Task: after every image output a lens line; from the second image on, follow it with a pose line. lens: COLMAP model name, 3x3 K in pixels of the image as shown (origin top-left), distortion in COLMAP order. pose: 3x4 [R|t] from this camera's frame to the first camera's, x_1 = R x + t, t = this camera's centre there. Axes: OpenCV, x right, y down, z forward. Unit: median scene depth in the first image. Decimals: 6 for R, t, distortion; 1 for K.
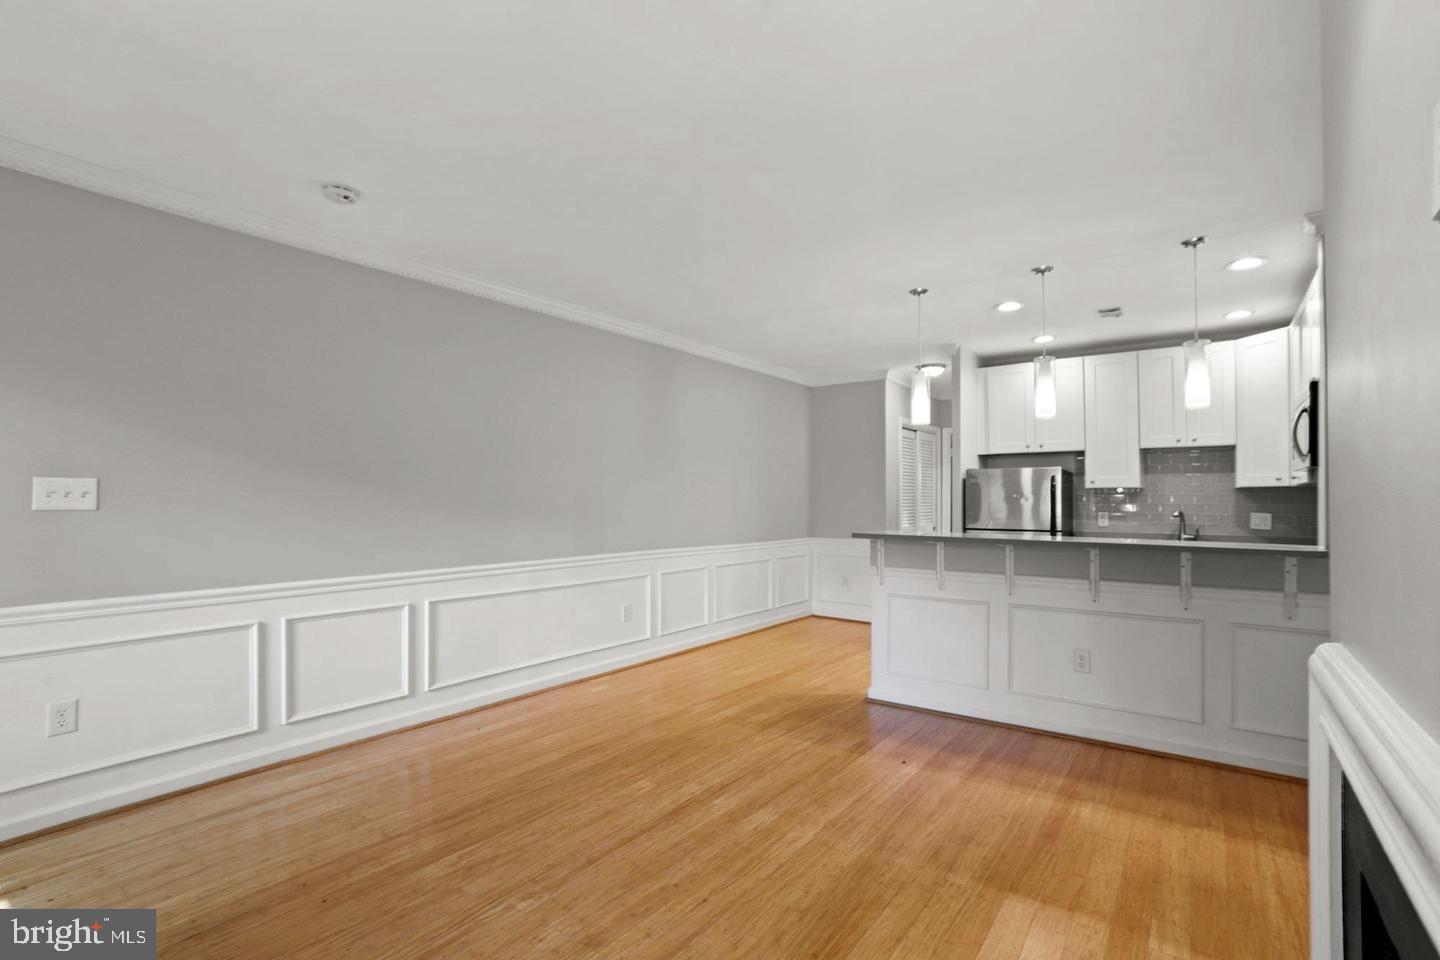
lens RADIAL K [[667.2, 0, 723.7], [0, 667.2, 476.4], [0, 0, 1]] dist [-0.052229, 0.030170]
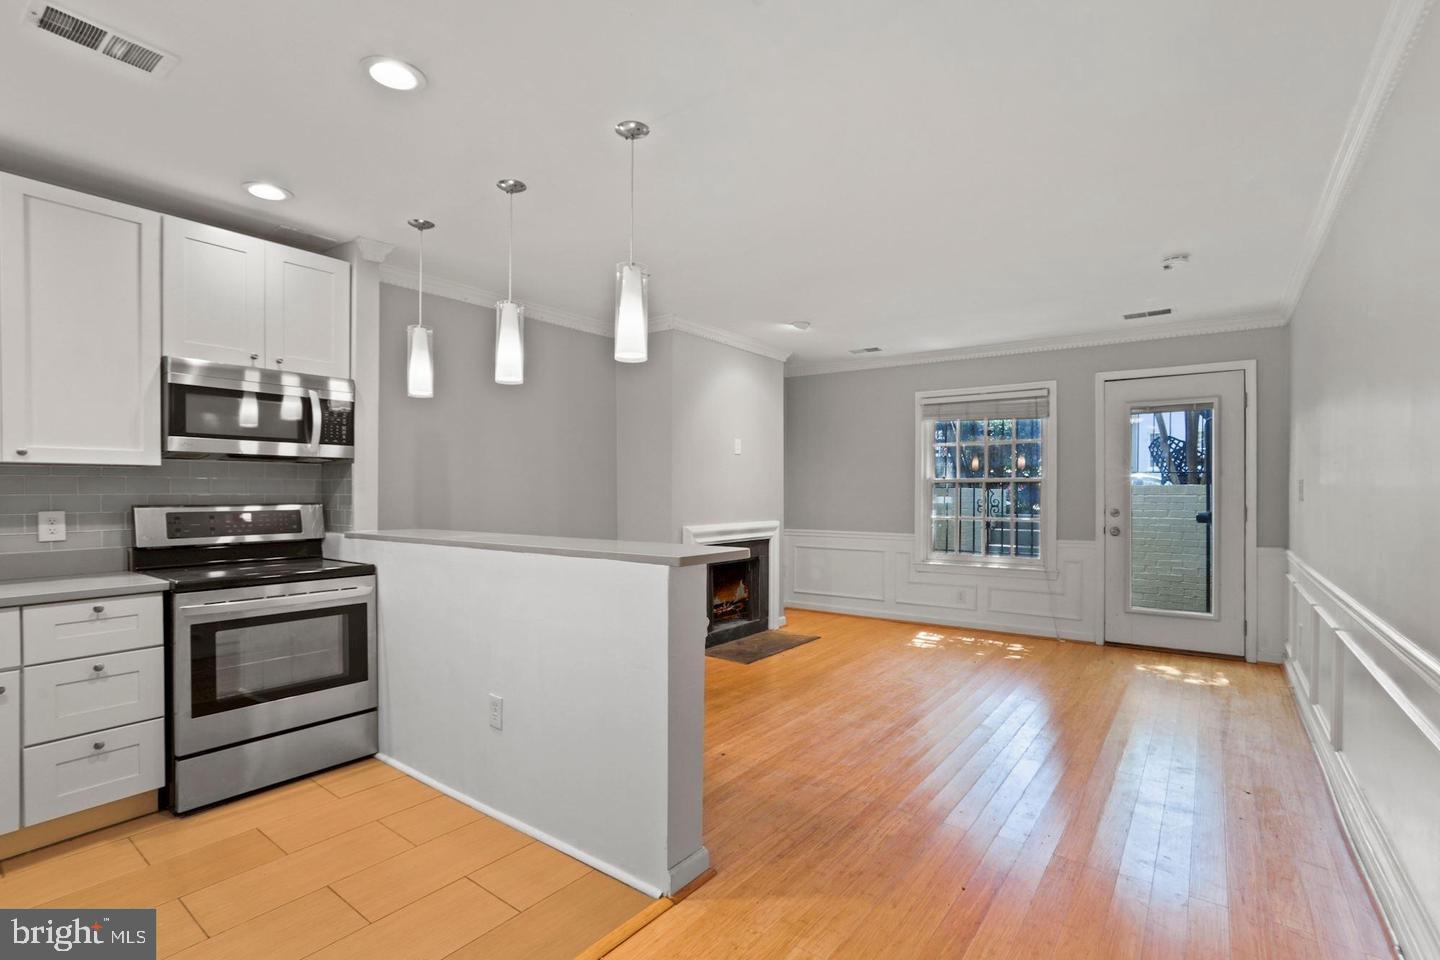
lens RADIAL K [[678.4, 0, 719.9], [0, 678.4, 497.3], [0, 0, 1]] dist [-0.045212, 0.027842]
pose [[-0.999953, -0.005877, 0.007723, 0.253148], [-0.006044, 0.999743, -0.021851, 0.062417], [-0.007593, -0.021897, -0.999731, 1.881802]]
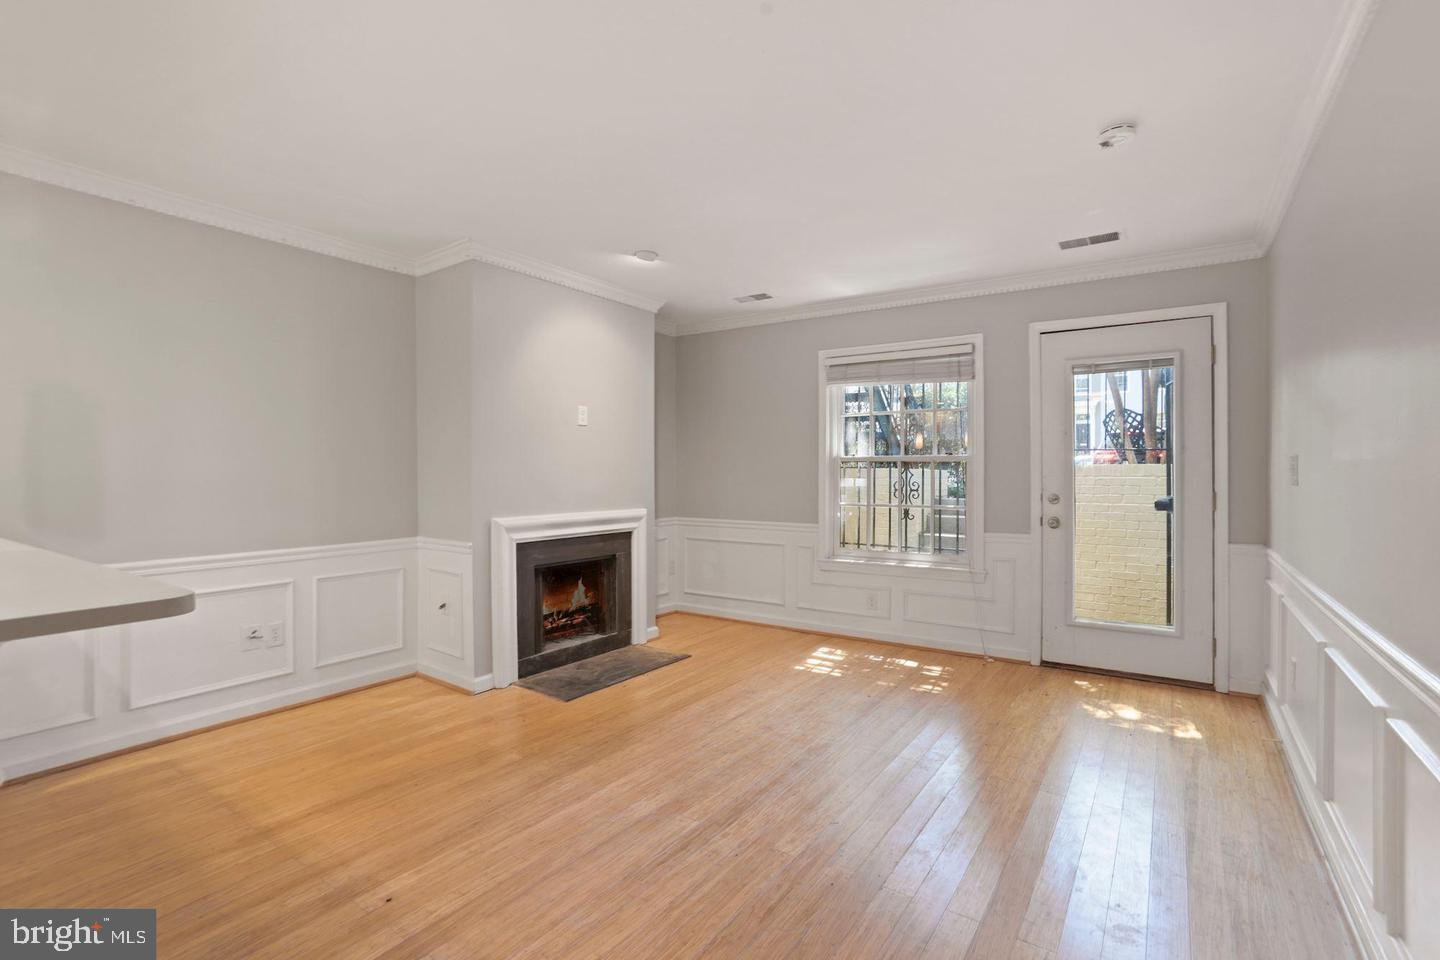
lens RADIAL K [[667.2, 0, 723.7], [0, 667.2, 476.4], [0, 0, 1]] dist [-0.052229, 0.030170]
pose [[-0.999647, -0.004738, -0.026161, -0.018791], [-0.004102, 0.999696, -0.024296, 0.049053], [0.026269, -0.024180, -0.999362, 1.509114]]
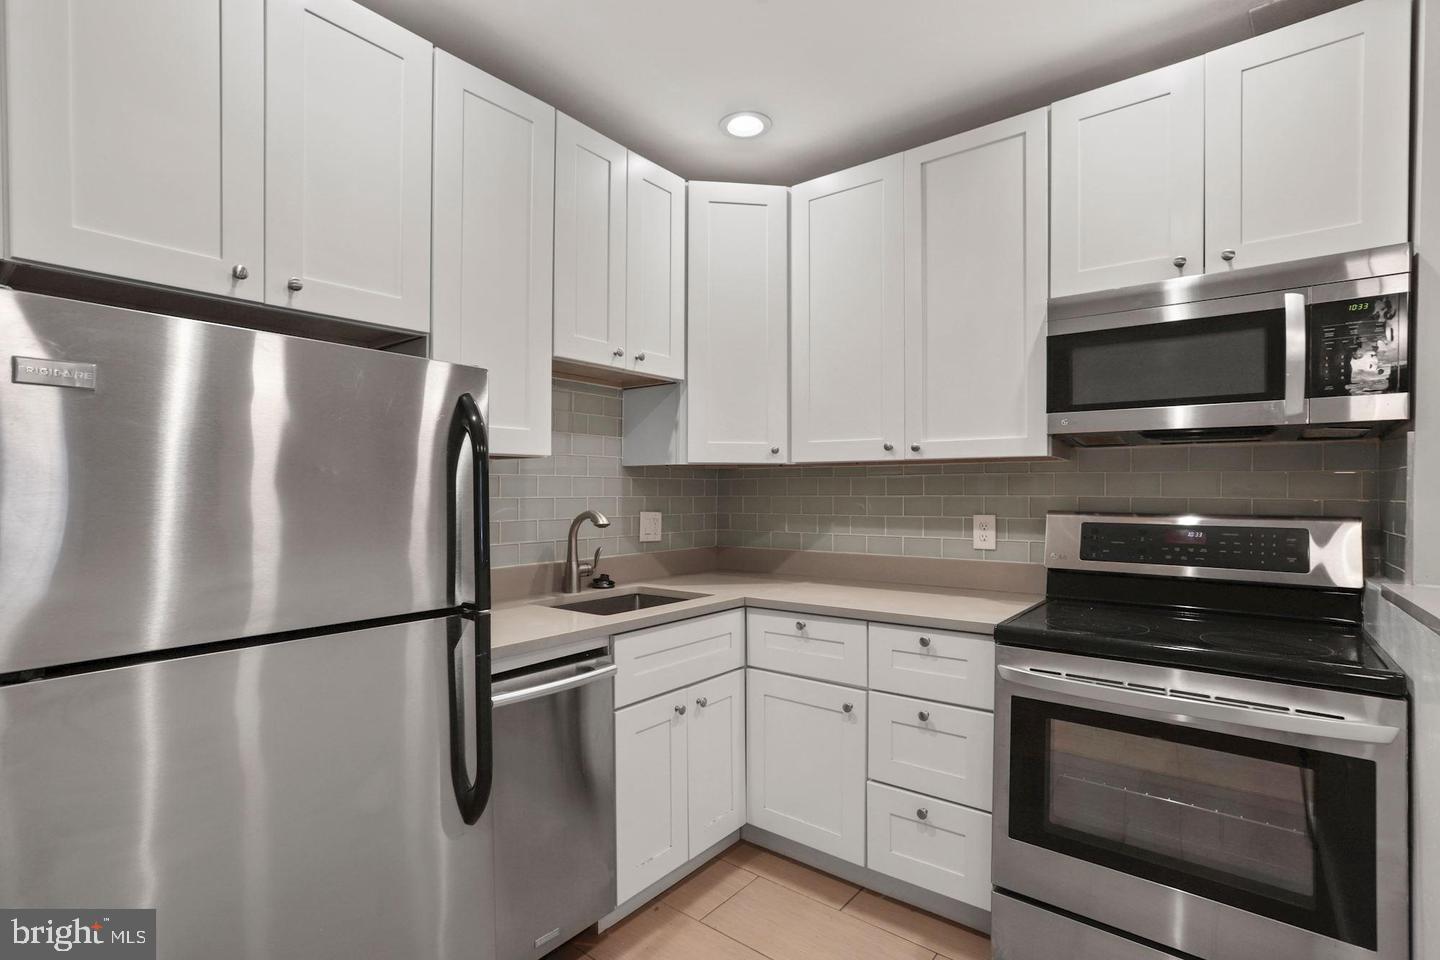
lens RADIAL K [[674.4, 0, 726.2], [0, 674.4, 491.2], [0, 0, 1]] dist [-0.057164, 0.034157]
pose [[0.028399, -0.006681, 0.999574, 0.357960], [-0.034342, 0.999381, 0.007655, 0.045458], [-0.999007, -0.034545, 0.028152, 1.329580]]
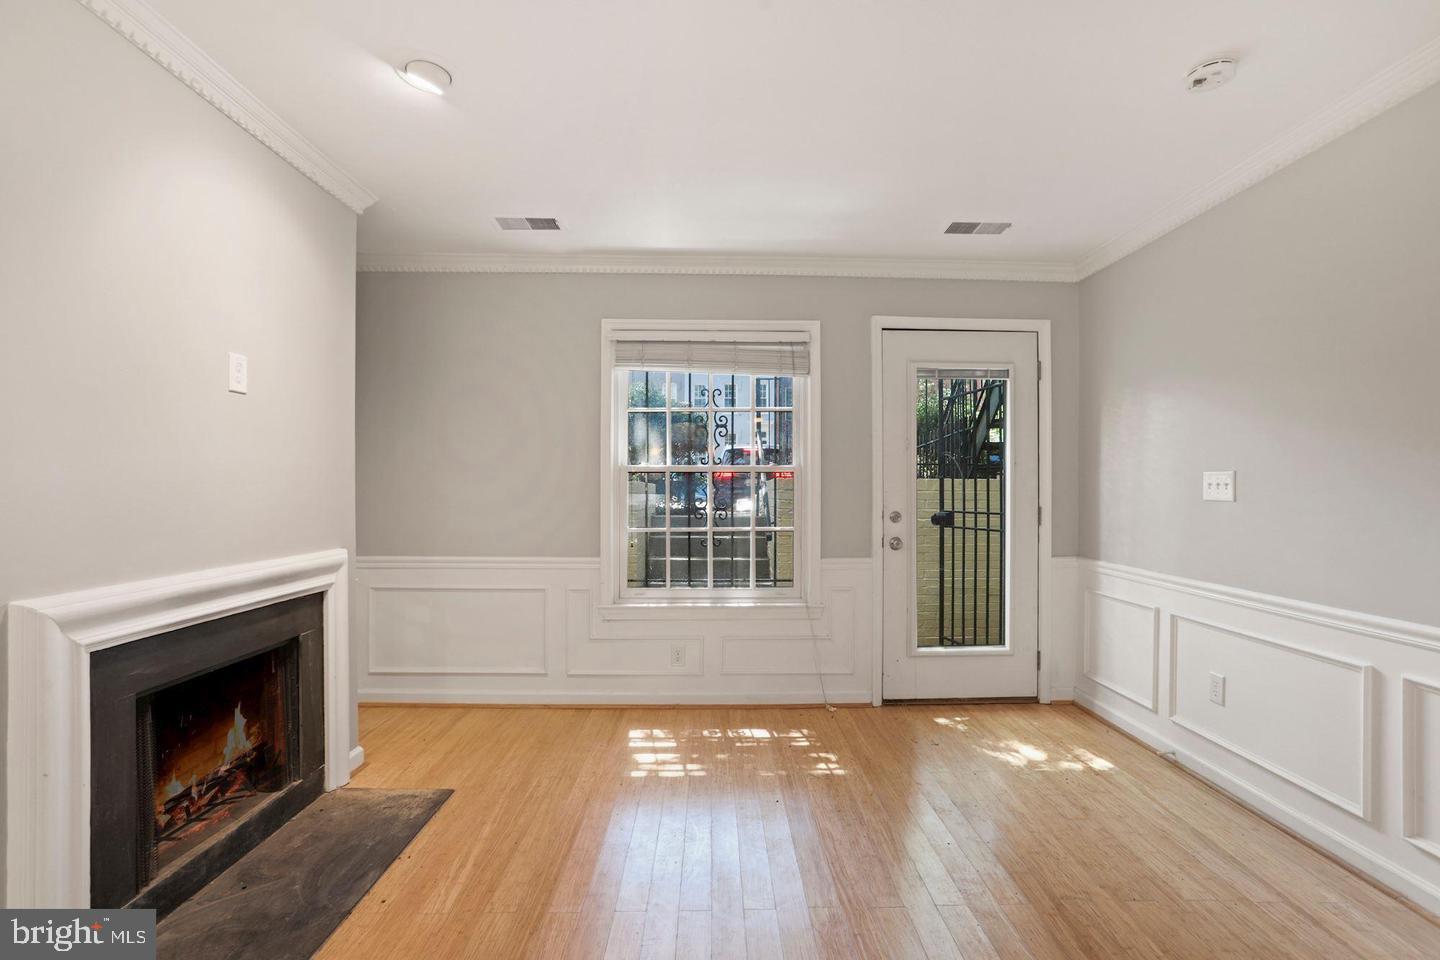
lens RADIAL K [[674.4, 0, 726.2], [0, 674.4, 491.2], [0, 0, 1]] dist [-0.057164, 0.034157]
pose [[-0.795904, -0.002664, -0.605417, 0.233295], [0.011676, 0.999737, -0.019749, 0.034857], [0.605311, -0.022787, -0.795663, 1.010648]]
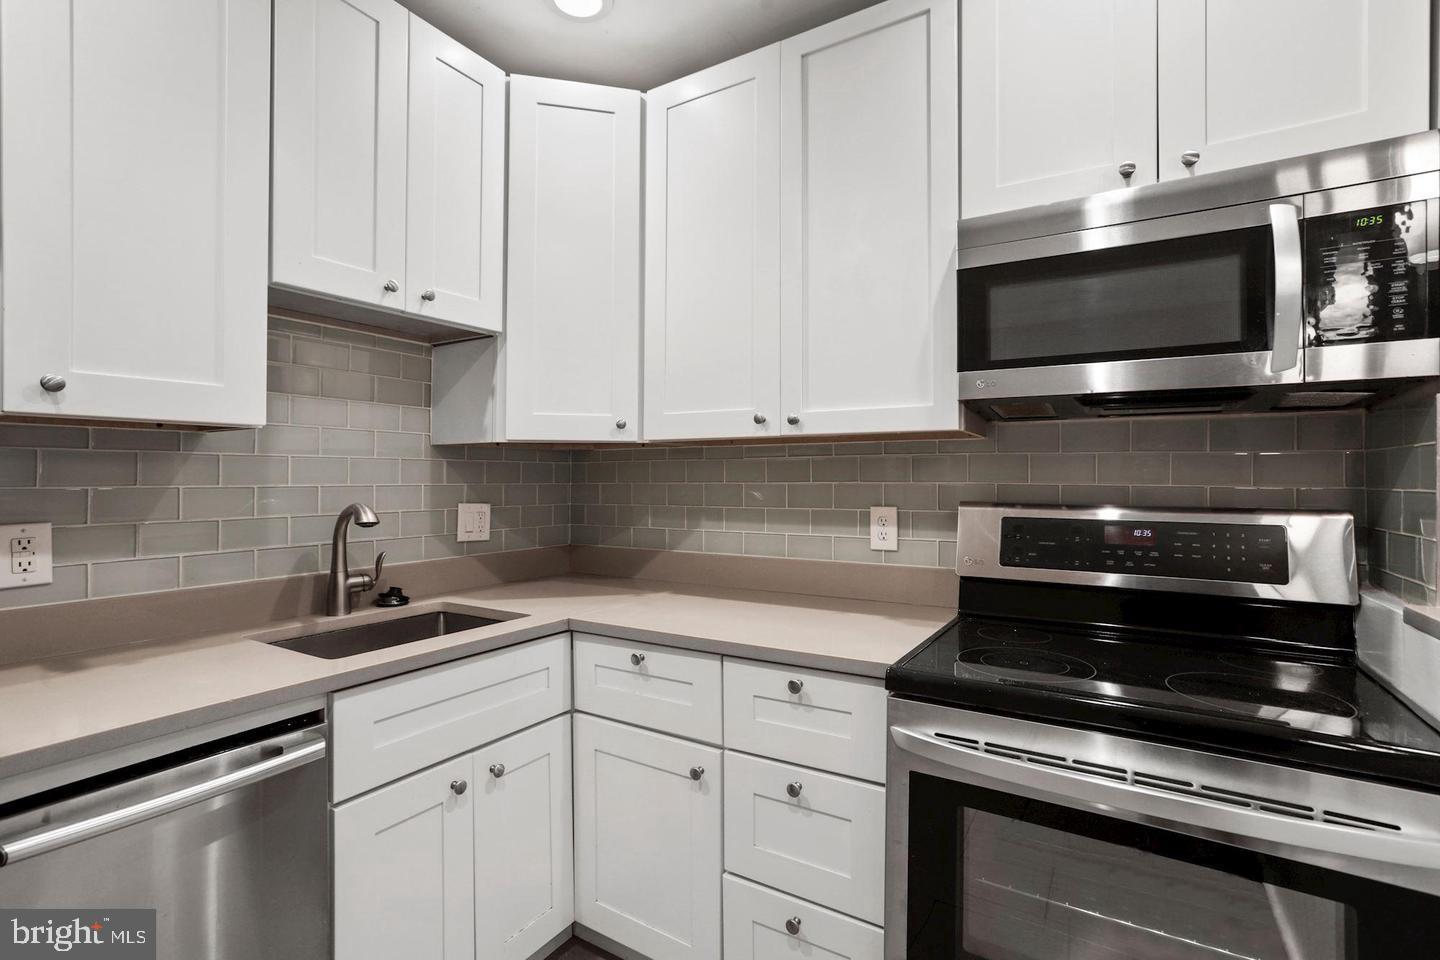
lens RADIAL K [[664.5, 0, 731.3], [0, 664.5, 473.1], [0, 0, 1]] dist [-0.060107, 0.031886]
pose [[-0.085962, 0.000475, 0.996298, 0.528702], [-0.034611, 0.999395, -0.003463, 0.044548], [-0.995697, -0.034780, -0.085893, 1.252202]]
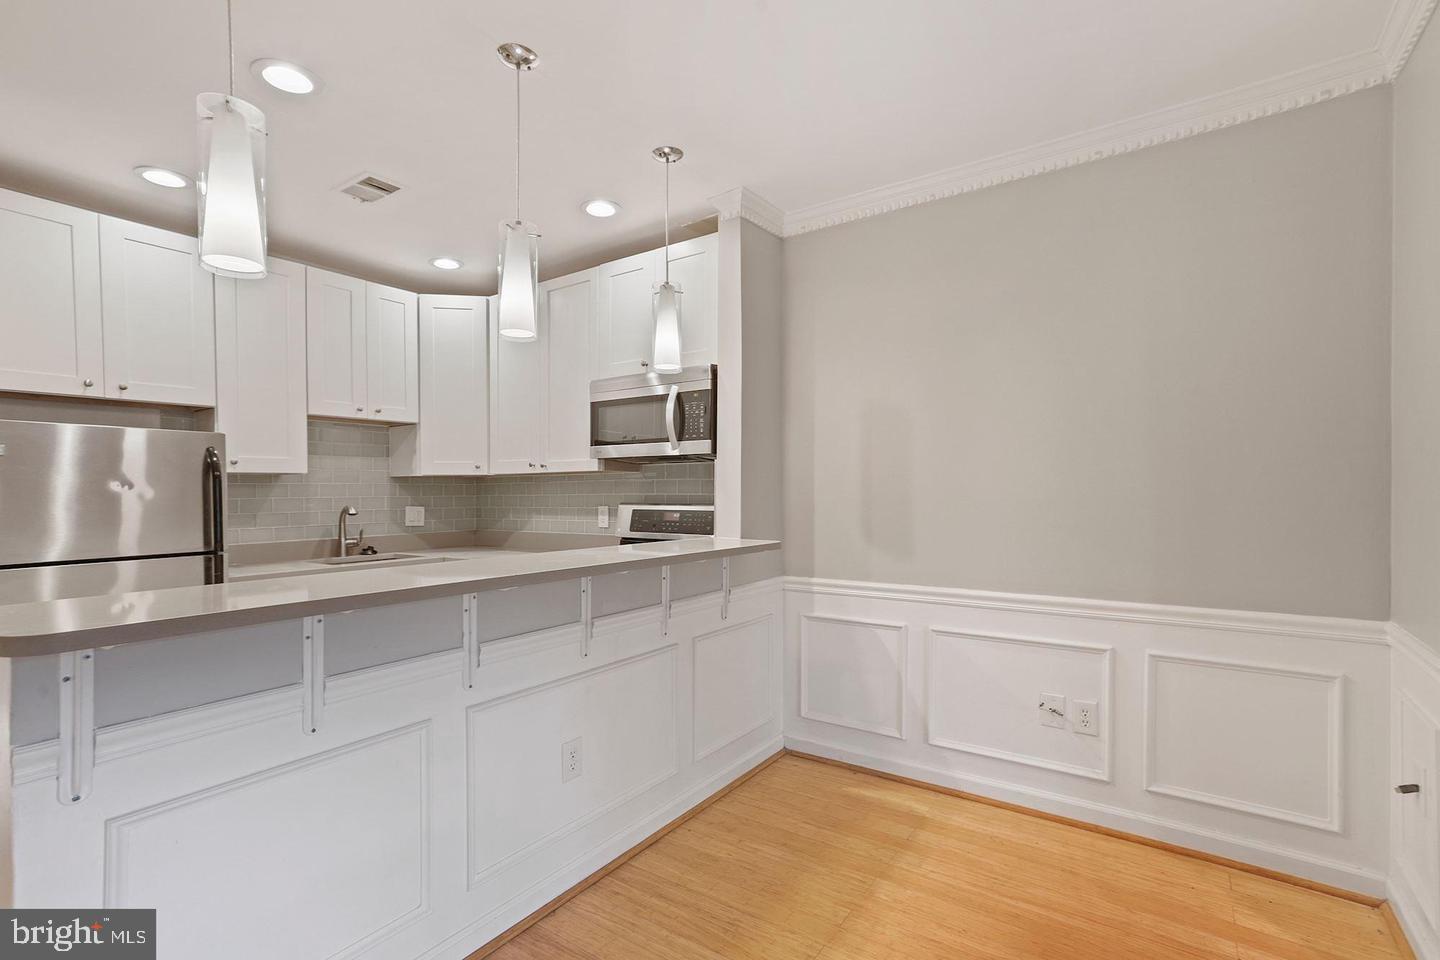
lens RADIAL K [[656.2, 0, 725.3], [0, 656.2, 501.4], [0, 0, 1]] dist [-0.020024, 0.000265]
pose [[-0.029368, -0.022023, 0.999326, -0.050485], [-0.026553, 0.999422, 0.021245, 0.029438], [-0.999216, -0.025911, -0.029936, 0.901333]]
